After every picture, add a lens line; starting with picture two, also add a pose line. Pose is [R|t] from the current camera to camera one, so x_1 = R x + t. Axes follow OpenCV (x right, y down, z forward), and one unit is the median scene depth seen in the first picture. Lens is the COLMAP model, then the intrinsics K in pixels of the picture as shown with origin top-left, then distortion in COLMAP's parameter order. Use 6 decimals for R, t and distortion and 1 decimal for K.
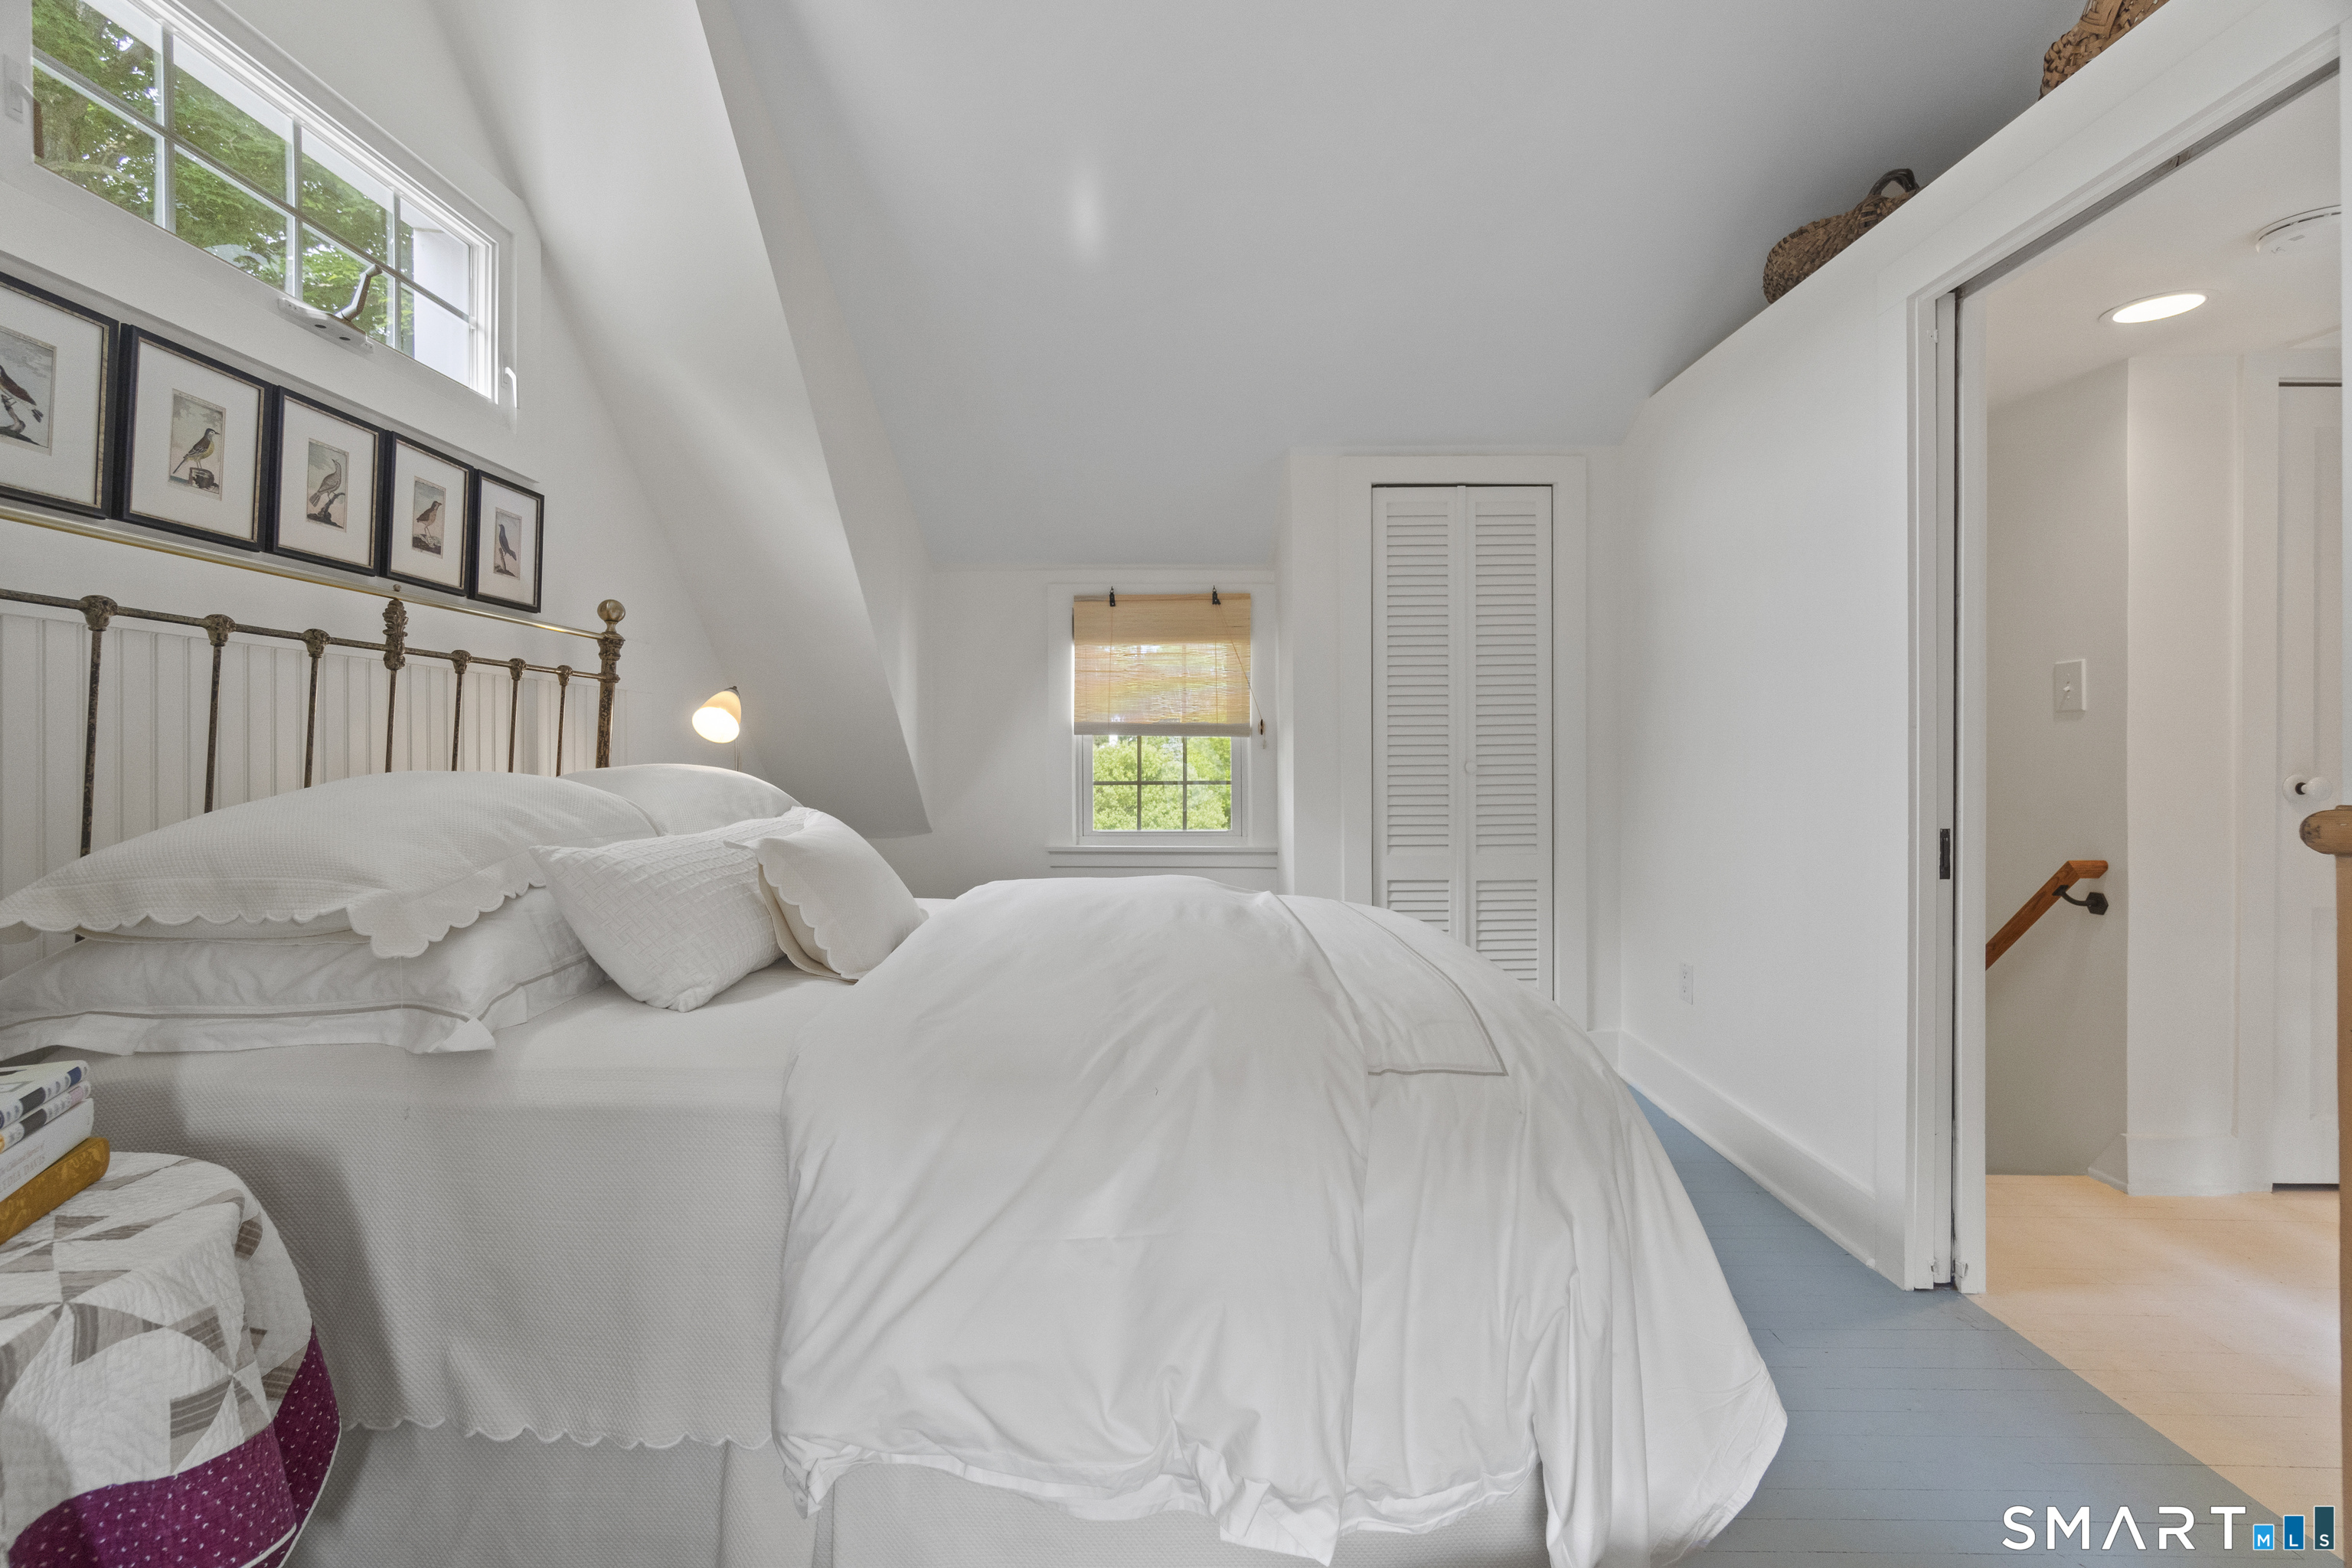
lens RADIAL K [[1019.7, 0, 1175.9], [0, 1019.7, 763.3], [0, 0, 1]] dist [-0.002084, 0.000818]
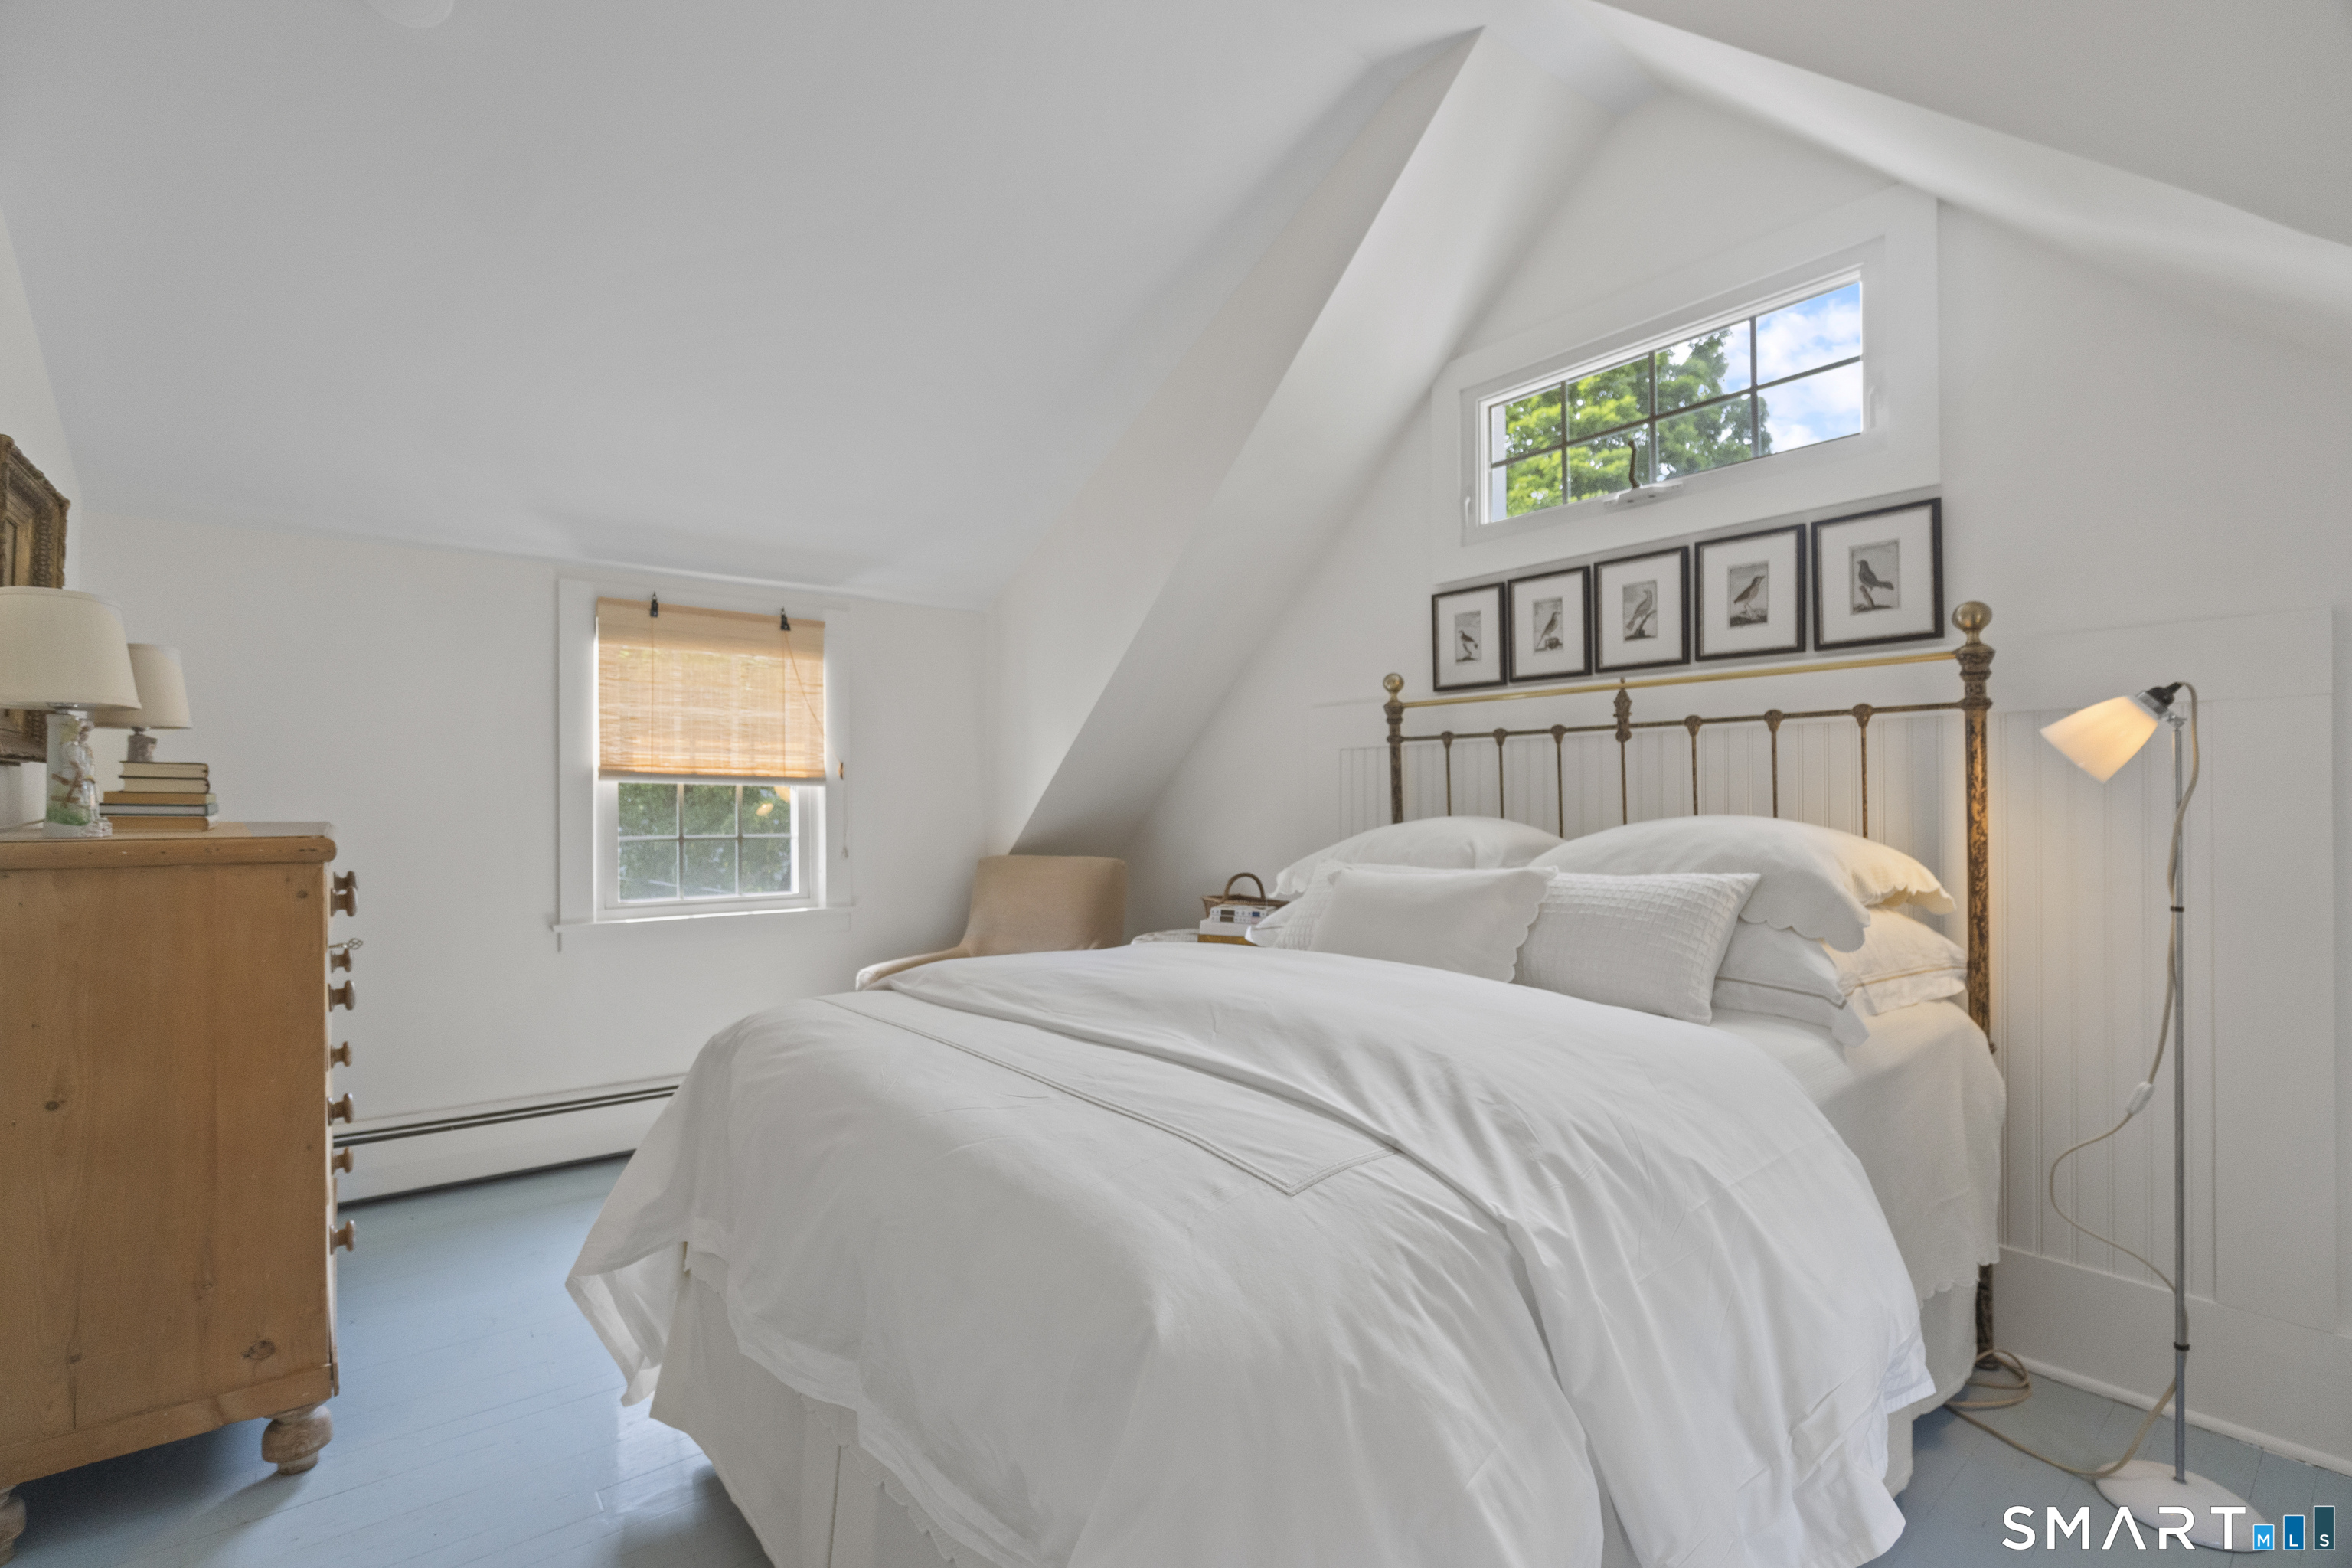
lens RADIAL K [[1019.7, 0, 1176.0], [0, 1019.7, 788.1], [0, 0, 1]] dist [-0.002084, 0.000818]
pose [[-0.773143, 0.000737, -0.634231, 0.528680], [0.003750, 0.999987, -0.003409, -0.027943], [0.634221, -0.005014, -0.773136, 1.638826]]
